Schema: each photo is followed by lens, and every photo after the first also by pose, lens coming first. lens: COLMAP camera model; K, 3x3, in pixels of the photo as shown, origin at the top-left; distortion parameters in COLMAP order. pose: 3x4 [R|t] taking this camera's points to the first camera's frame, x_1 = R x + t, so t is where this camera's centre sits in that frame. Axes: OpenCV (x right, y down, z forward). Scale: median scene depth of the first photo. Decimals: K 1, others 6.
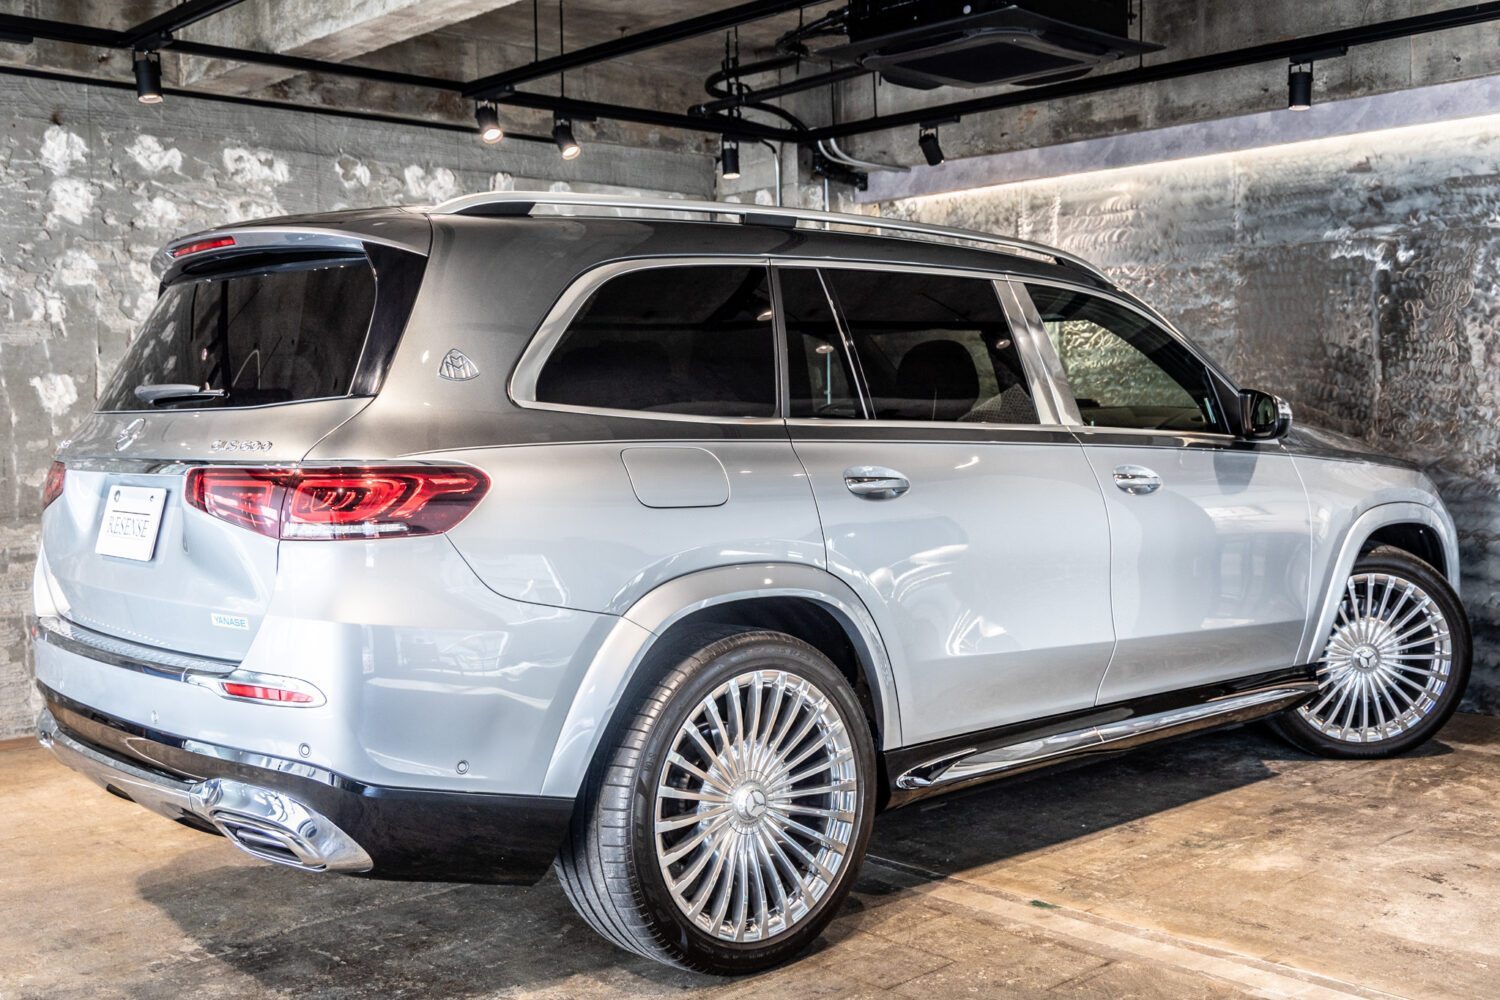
lens RADIAL K [[1583.3, 0, 750.0], [0, 1583.3, 500.0], [0, 0, 1]] dist [0.000939, 0.002932]
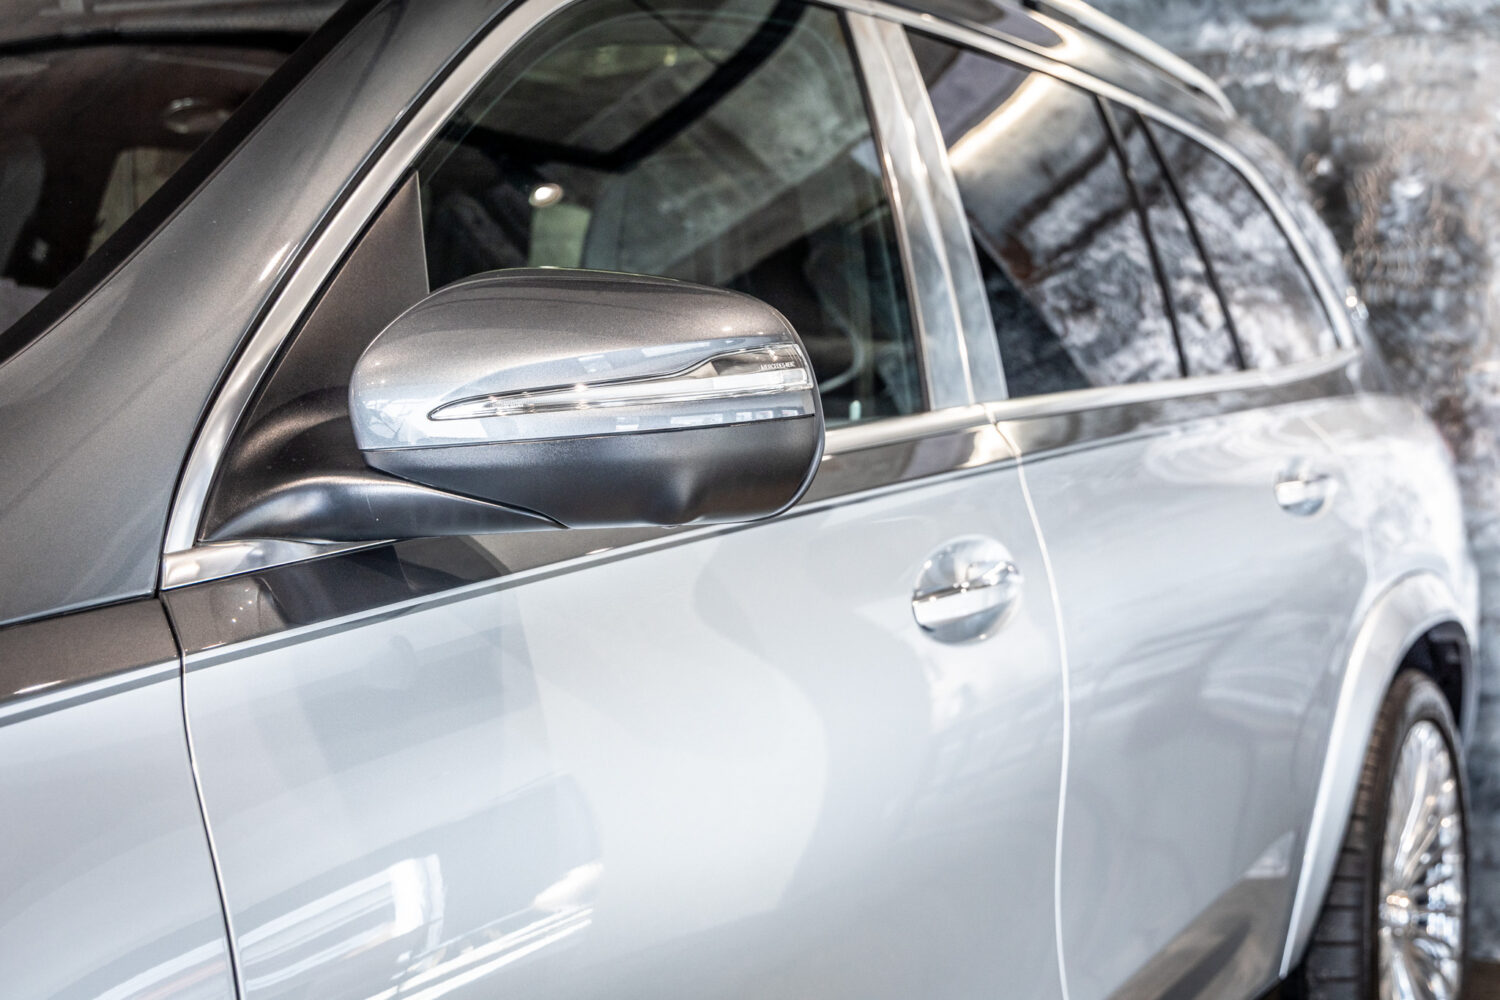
lens RADIAL K [[1975.2, 0, 750.0], [0, 1975.2, 500.0], [0, 0, 1]] dist [0.008459, 0.055108]
pose [[0.959920, -0.012734, 0.279985, 0.037473], [0.014085, 0.999897, -0.002816, -0.017943], [-0.279920, 0.006646, 0.960000, 0.439098]]
